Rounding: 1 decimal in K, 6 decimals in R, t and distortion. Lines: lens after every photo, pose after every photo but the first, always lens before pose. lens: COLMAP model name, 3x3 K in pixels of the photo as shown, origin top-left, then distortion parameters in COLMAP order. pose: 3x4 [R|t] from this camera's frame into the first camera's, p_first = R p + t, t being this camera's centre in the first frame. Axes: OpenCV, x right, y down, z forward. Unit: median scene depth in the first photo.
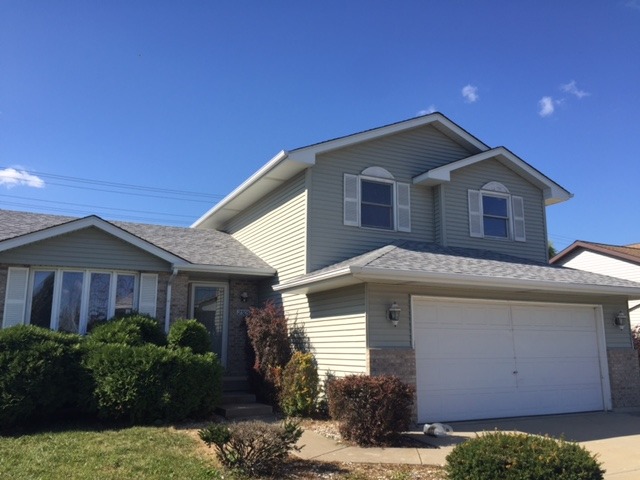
lens RADIAL K [[540.4, 0, 320.0], [0, 540.4, 240.0], [0, 0, 1]] dist [0.082911, -0.115462]
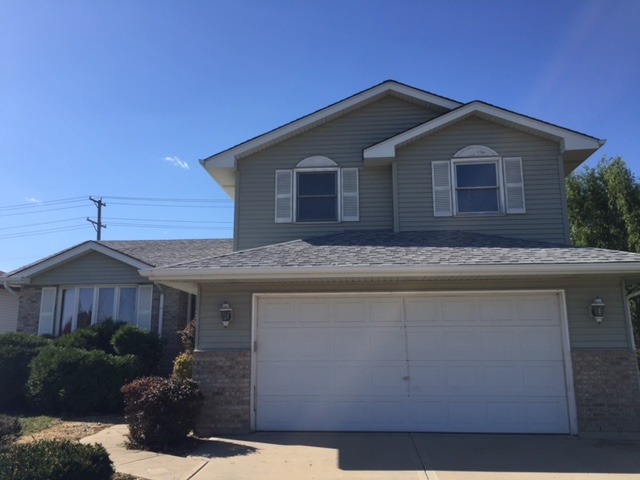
lens RADIAL K [[540.4, 0, 320.0], [0, 540.4, 240.0], [0, 0, 1]] dist [0.082911, -0.115462]
pose [[0.856854, -0.104054, -0.504949, 0.586481], [0.103059, 0.994223, -0.029996, 0.039288], [0.505153, -0.026337, 0.862628, 0.197136]]
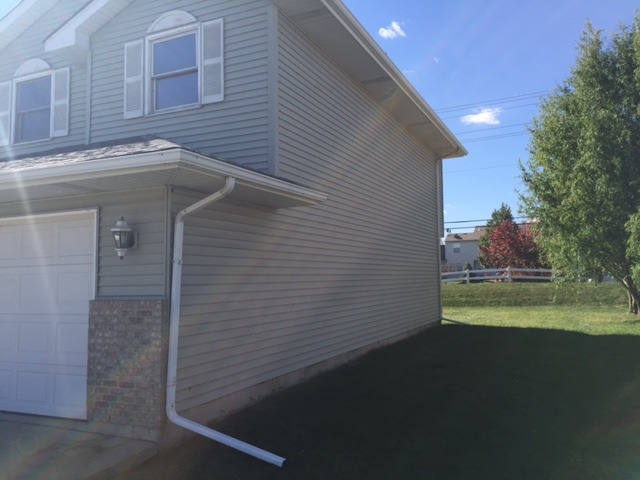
lens RADIAL K [[540.4, 0, 320.0], [0, 540.4, 240.0], [0, 0, 1]] dist [0.082911, -0.115462]
pose [[0.624585, -0.067354, -0.778047, 0.966523], [0.158037, 0.986562, 0.041460, 0.150751], [0.764799, -0.148855, 0.626836, 0.812212]]
